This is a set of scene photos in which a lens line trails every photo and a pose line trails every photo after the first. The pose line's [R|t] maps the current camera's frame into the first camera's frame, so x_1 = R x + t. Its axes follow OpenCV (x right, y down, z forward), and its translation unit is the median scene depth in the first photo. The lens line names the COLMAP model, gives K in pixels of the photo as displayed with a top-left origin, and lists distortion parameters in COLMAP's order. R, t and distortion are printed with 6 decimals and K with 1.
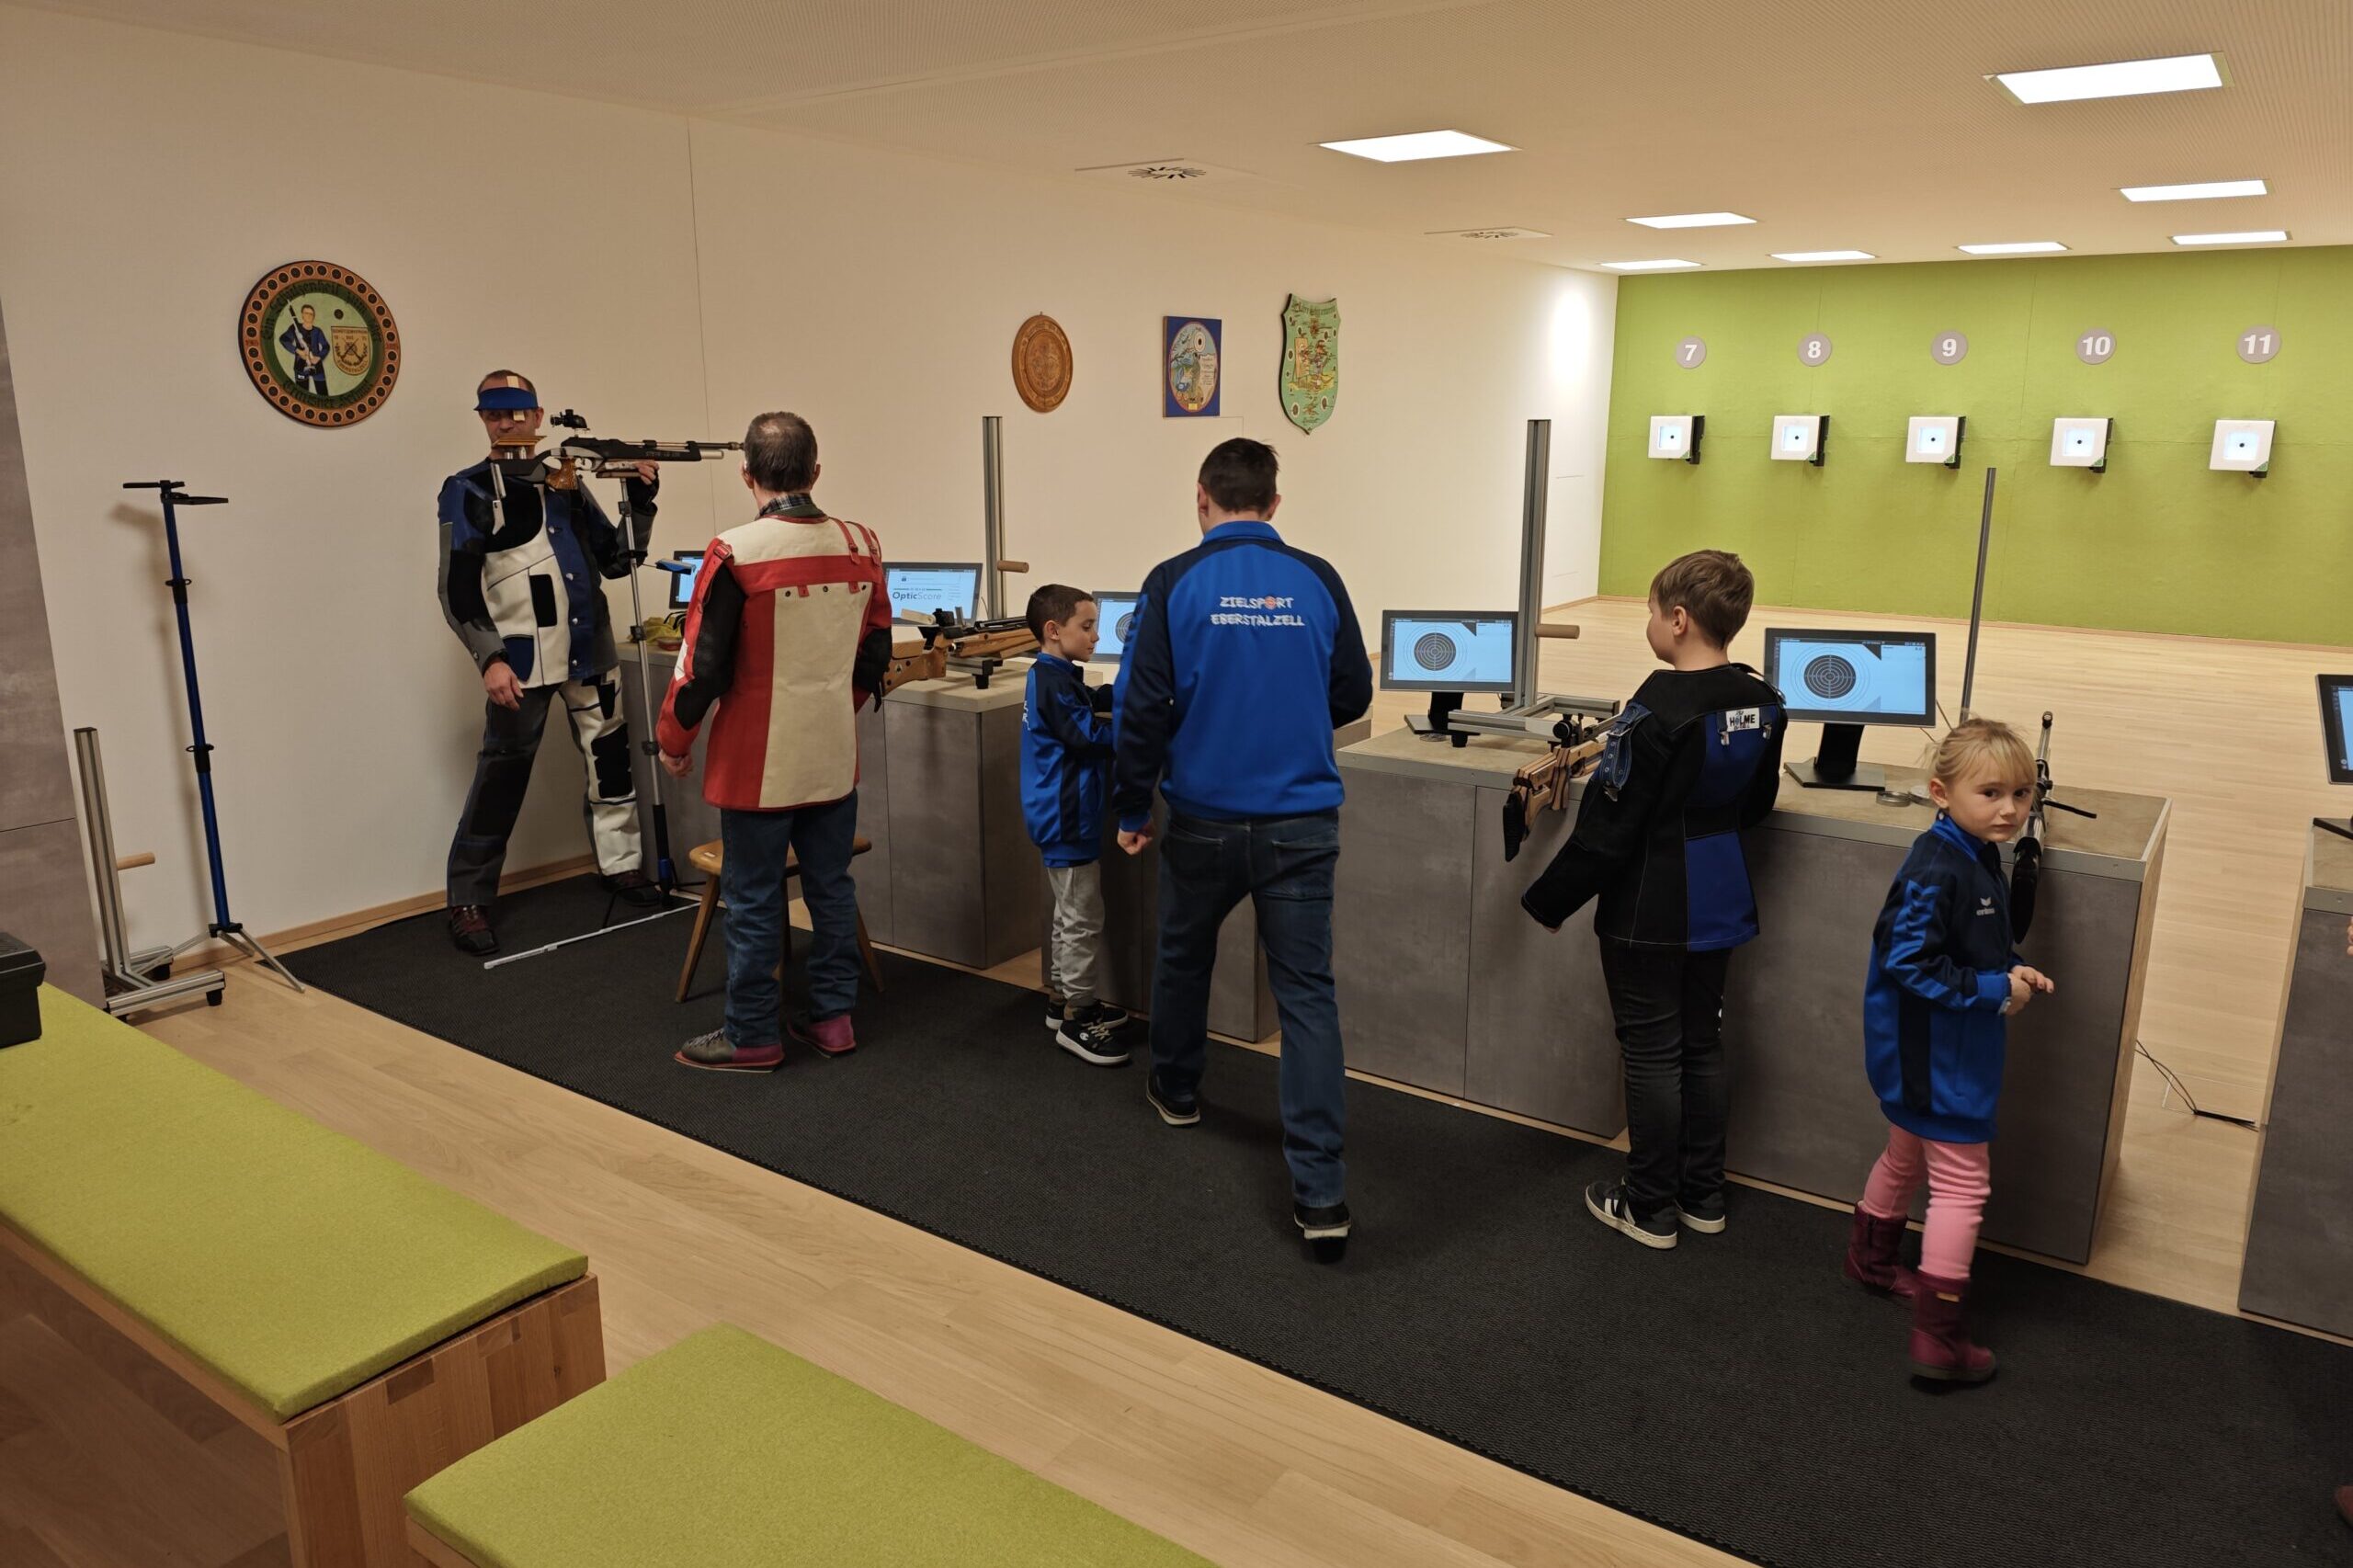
lens RADIAL K [[1599.4, 0, 1176.5], [0, 1599.4, 784.0], [0, 0, 1]] dist [0.049796, -0.082710]
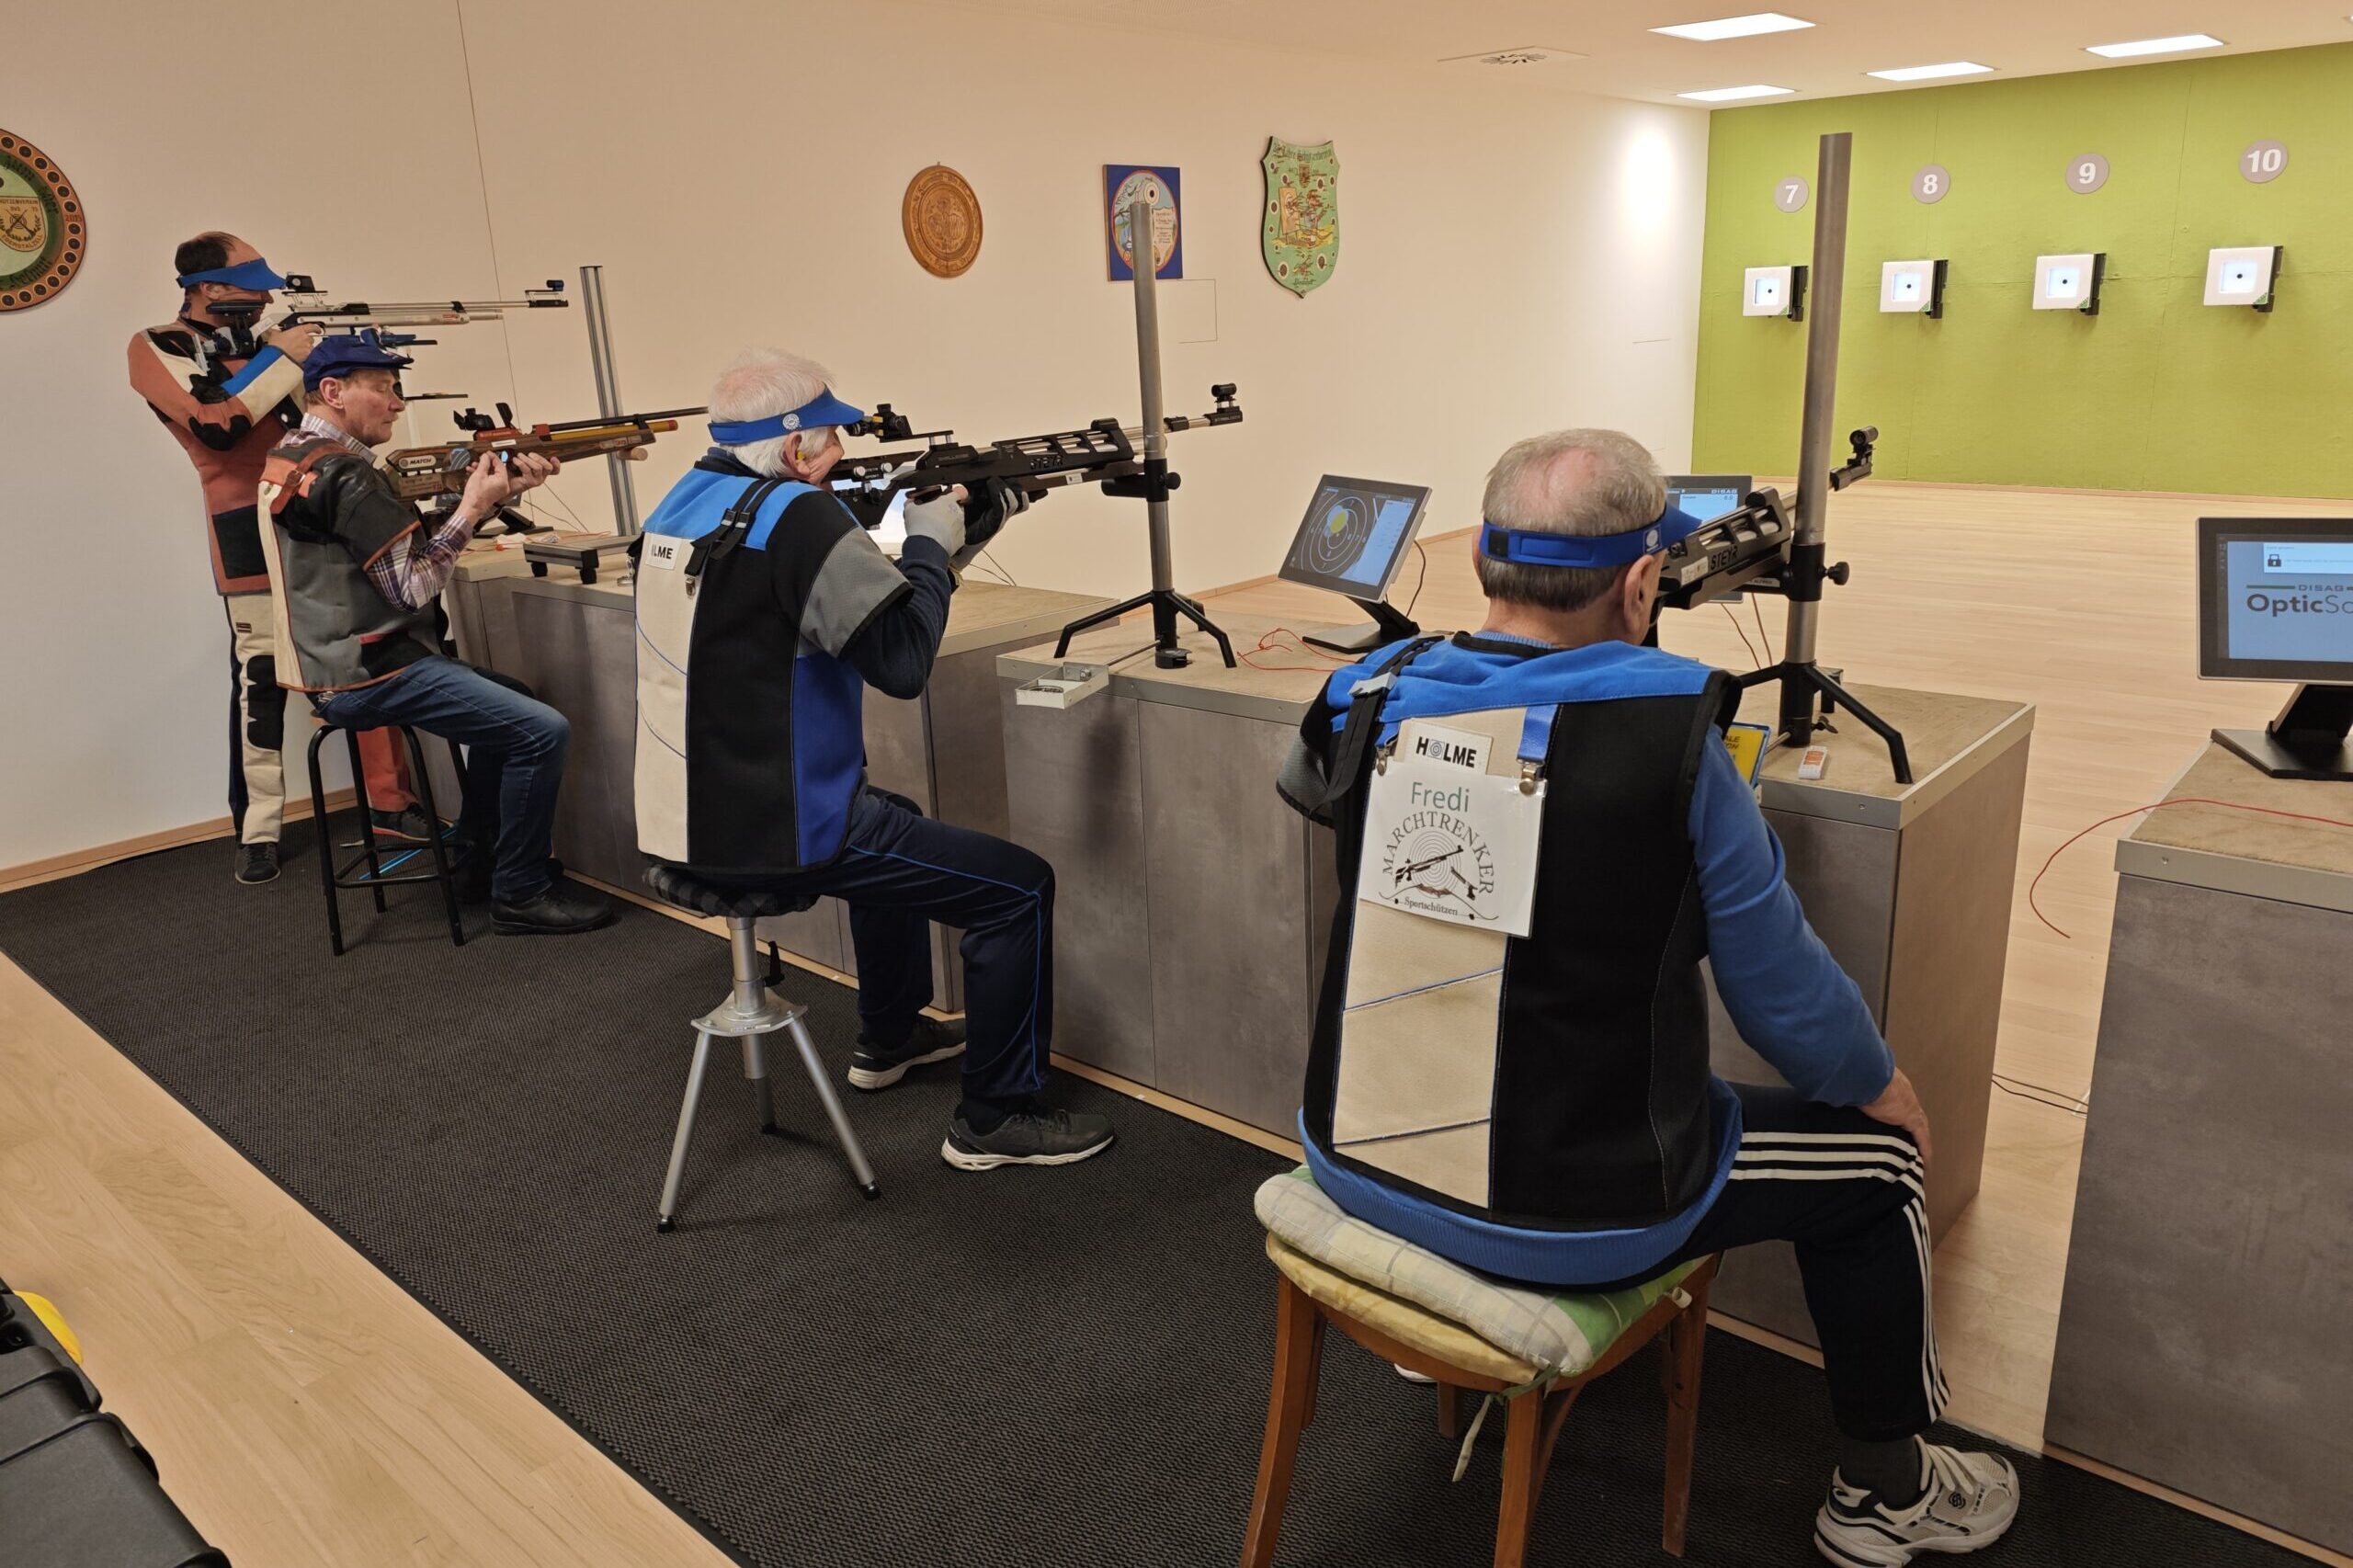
lens RADIAL K [[1590.7, 0, 1184.0], [0, 1590.7, 804.0], [0, 0, 1]] dist [0.012005, -0.022111]
pose [[0.993466, -0.007037, -0.113908, 0.149142], [0.015216, 0.997354, 0.071090, -0.000979], [0.113106, -0.072359, 0.990945, 0.118500]]
